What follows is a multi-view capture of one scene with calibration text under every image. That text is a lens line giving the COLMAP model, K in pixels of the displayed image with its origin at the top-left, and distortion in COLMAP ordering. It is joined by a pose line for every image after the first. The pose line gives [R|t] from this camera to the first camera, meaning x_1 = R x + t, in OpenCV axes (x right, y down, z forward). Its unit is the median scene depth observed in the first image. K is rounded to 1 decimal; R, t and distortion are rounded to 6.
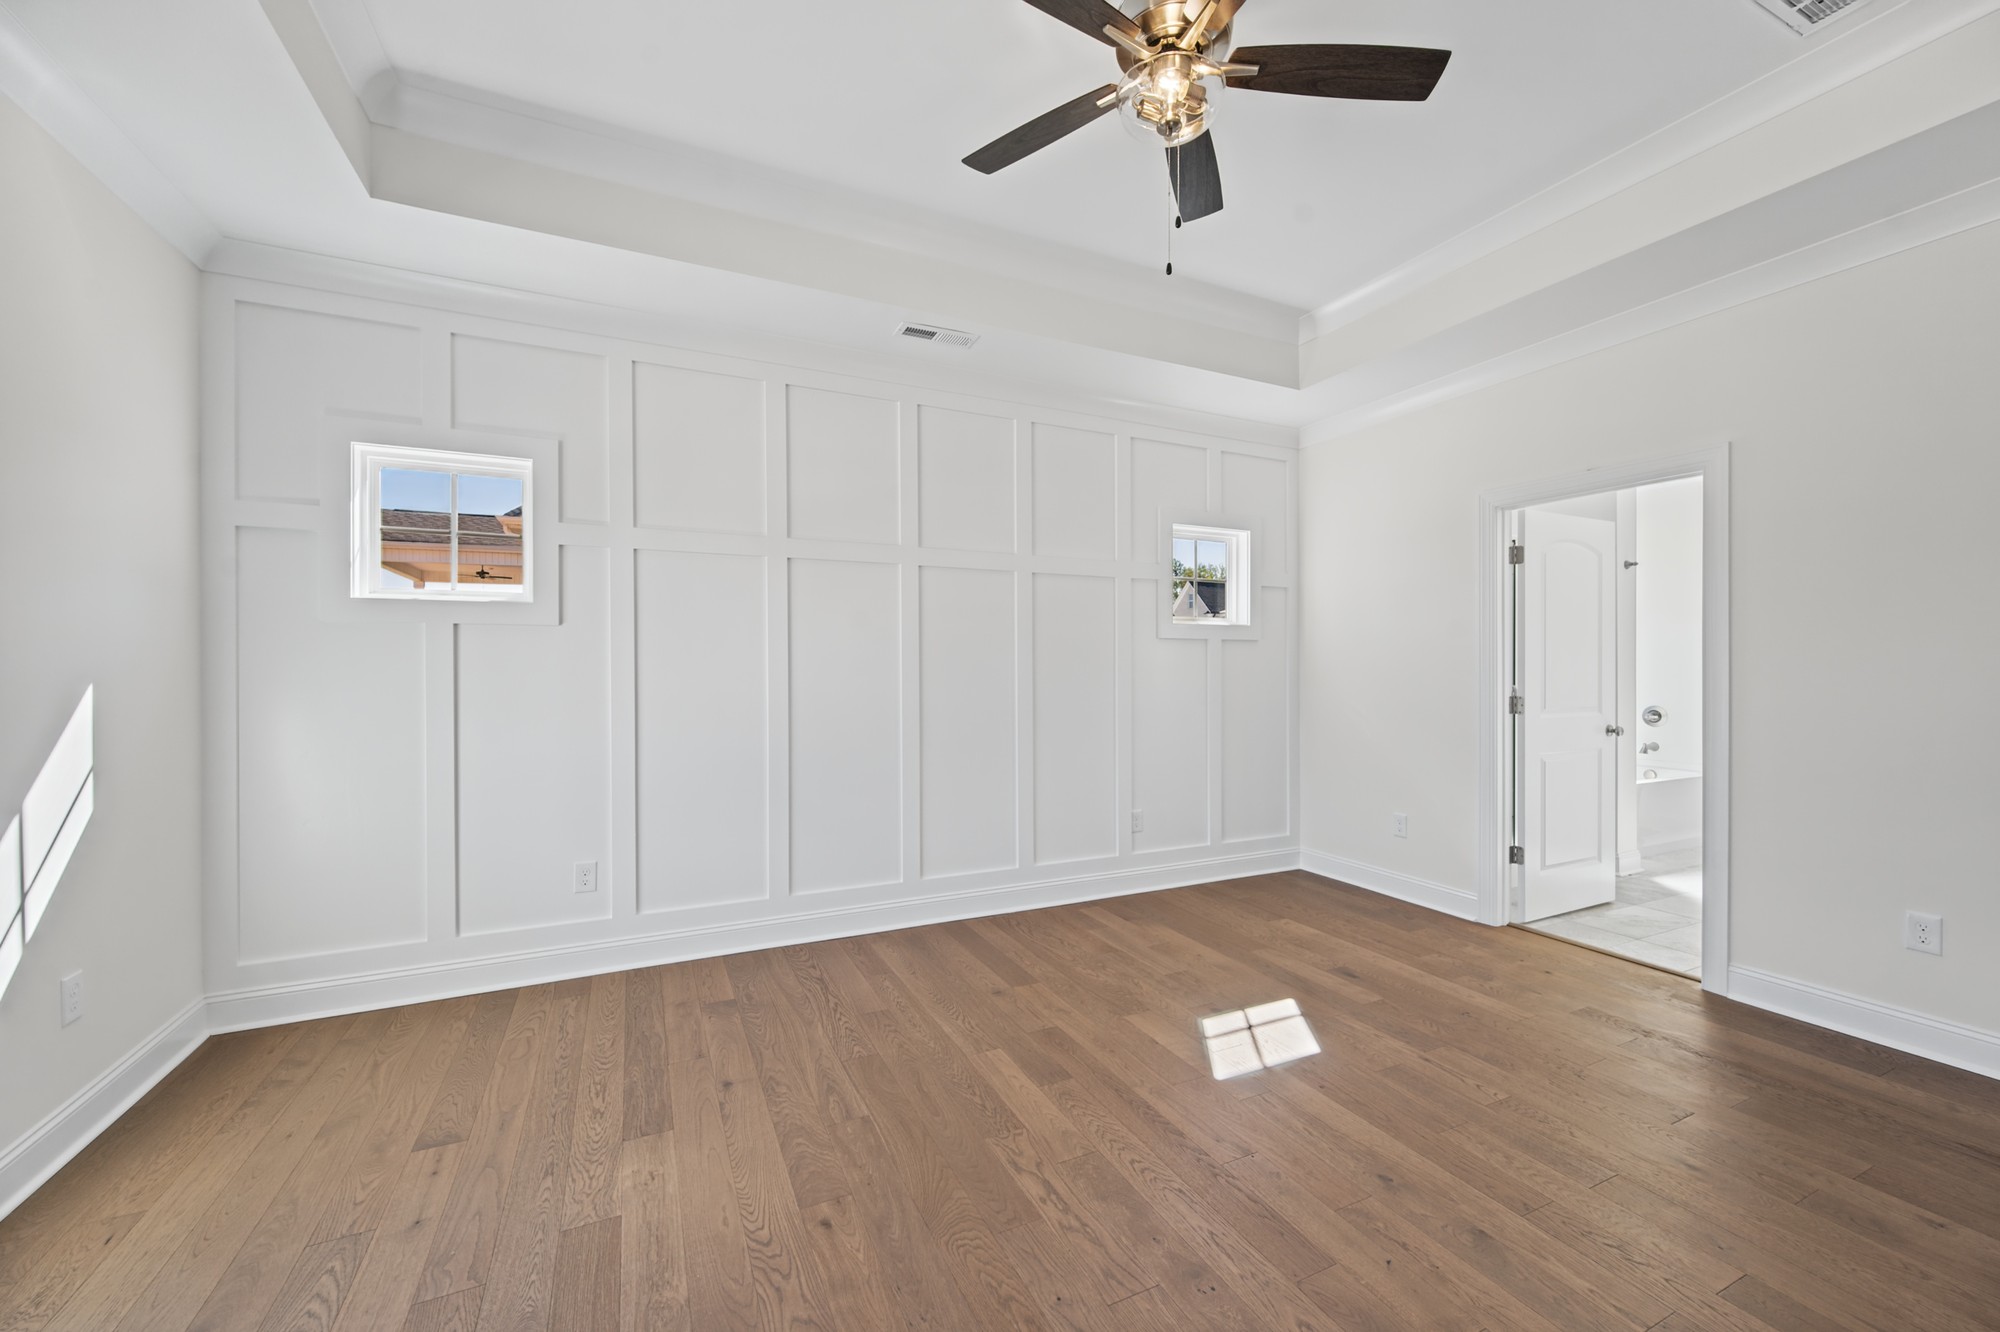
lens RADIAL K [[802.8, 0, 1005.1], [0, 802.8, 668.6], [0, 0, 1]] dist [0.001297, 0.000070]
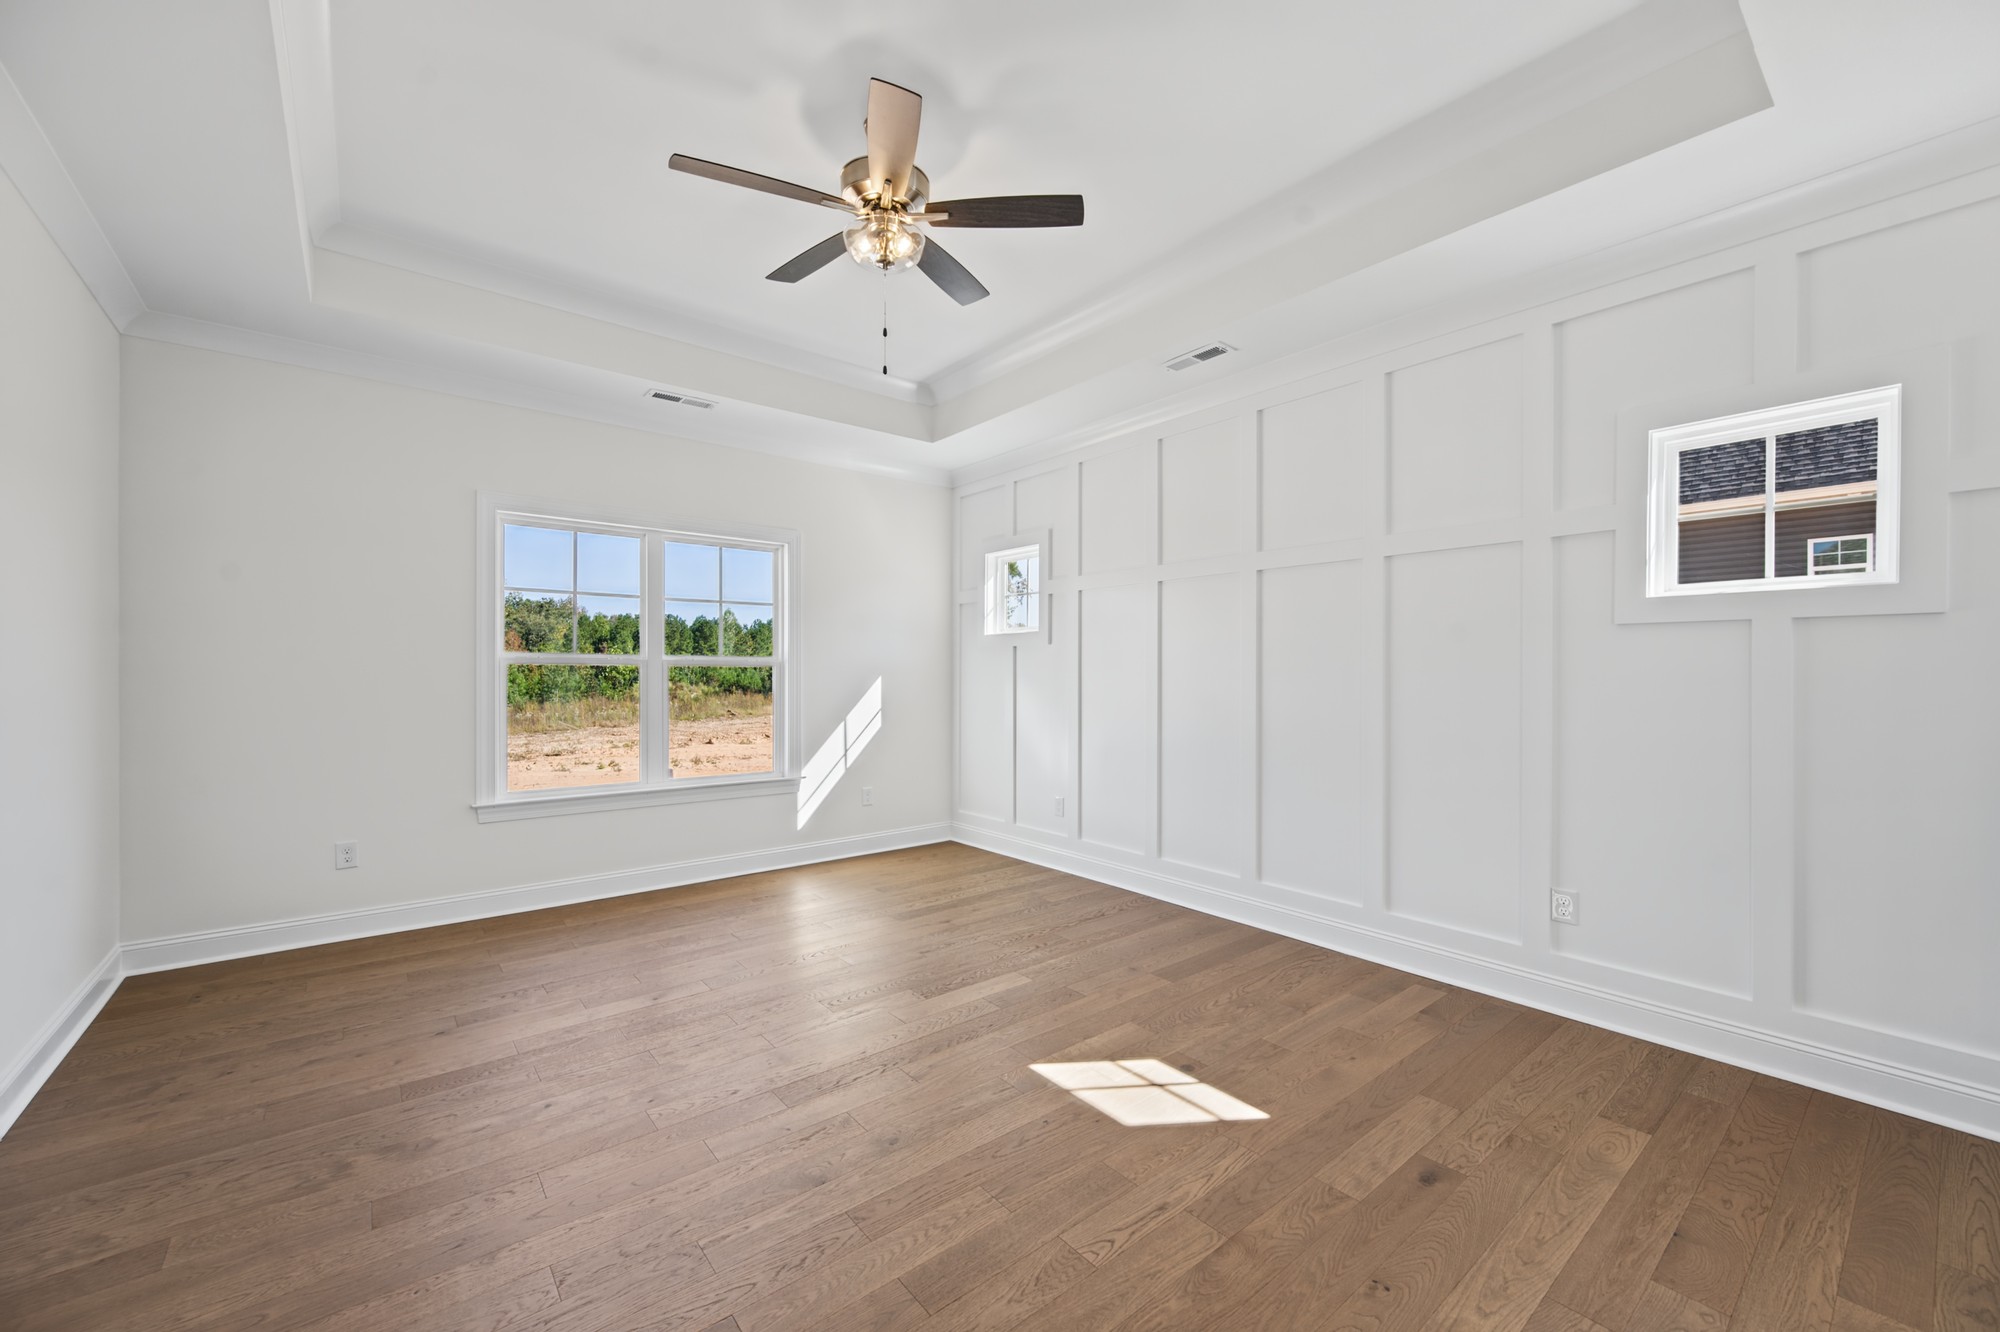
lens RADIAL K [[802.8, 0, 1005.1], [0, 802.8, 668.6], [0, 0, 1]] dist [0.001297, 0.000070]
pose [[0.215454, -0.005177, -0.976500, 1.012826], [-0.008651, 0.999937, -0.007210, 0.006879], [0.976476, 0.010001, 0.215396, 0.591683]]
